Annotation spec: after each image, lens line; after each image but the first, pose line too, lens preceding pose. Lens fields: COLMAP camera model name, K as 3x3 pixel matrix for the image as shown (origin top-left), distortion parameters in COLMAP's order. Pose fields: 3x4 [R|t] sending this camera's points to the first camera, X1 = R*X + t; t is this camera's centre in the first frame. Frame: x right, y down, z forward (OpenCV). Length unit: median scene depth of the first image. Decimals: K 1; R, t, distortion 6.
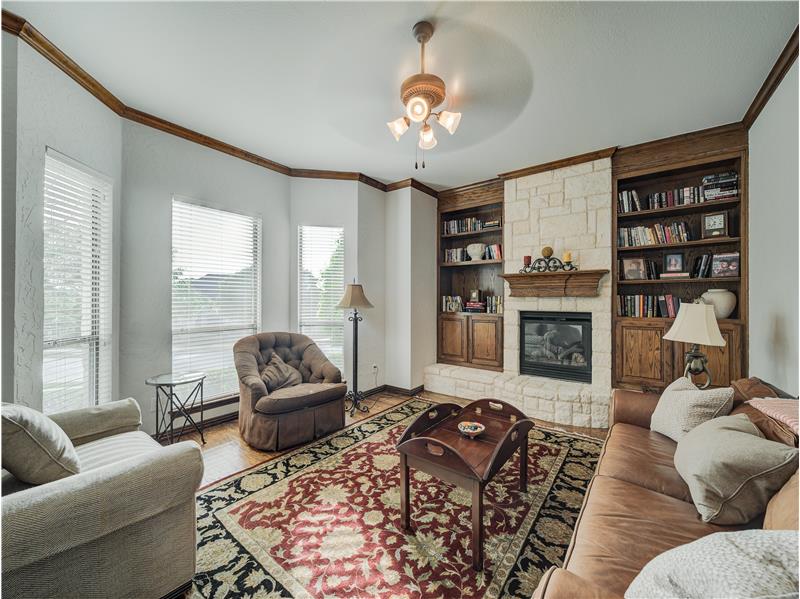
lens RADIAL K [[319.4, 0, 403.8], [0, 319.4, 296.9], [0, 0, 1]] dist [-0.001679, -0.000685]
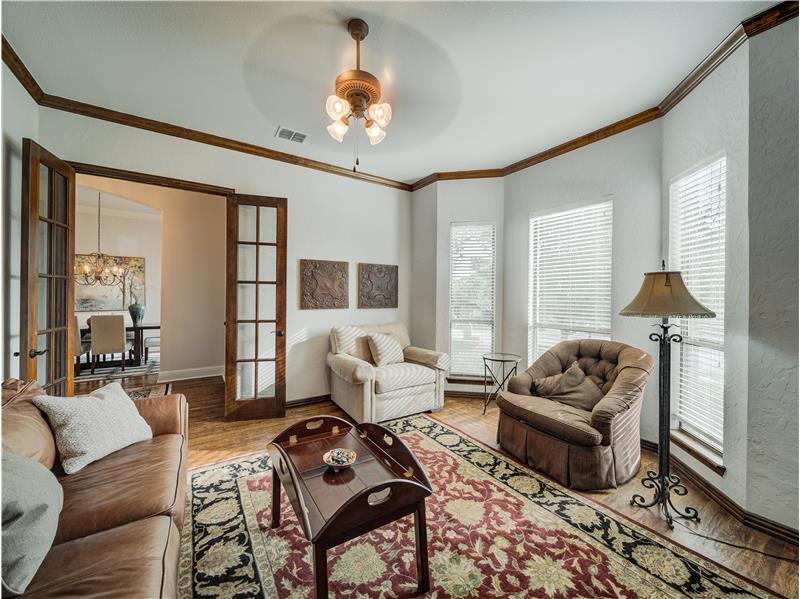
lens RADIAL K [[319.4, 0, 403.8], [0, 319.4, 296.9], [0, 0, 1]] dist [-0.001679, -0.000685]
pose [[-0.341364, -0.001686, -0.939930, 0.718759], [-0.004878, 0.999988, -0.000022, 0.005152], [0.939919, 0.004577, -0.341368, 1.127145]]
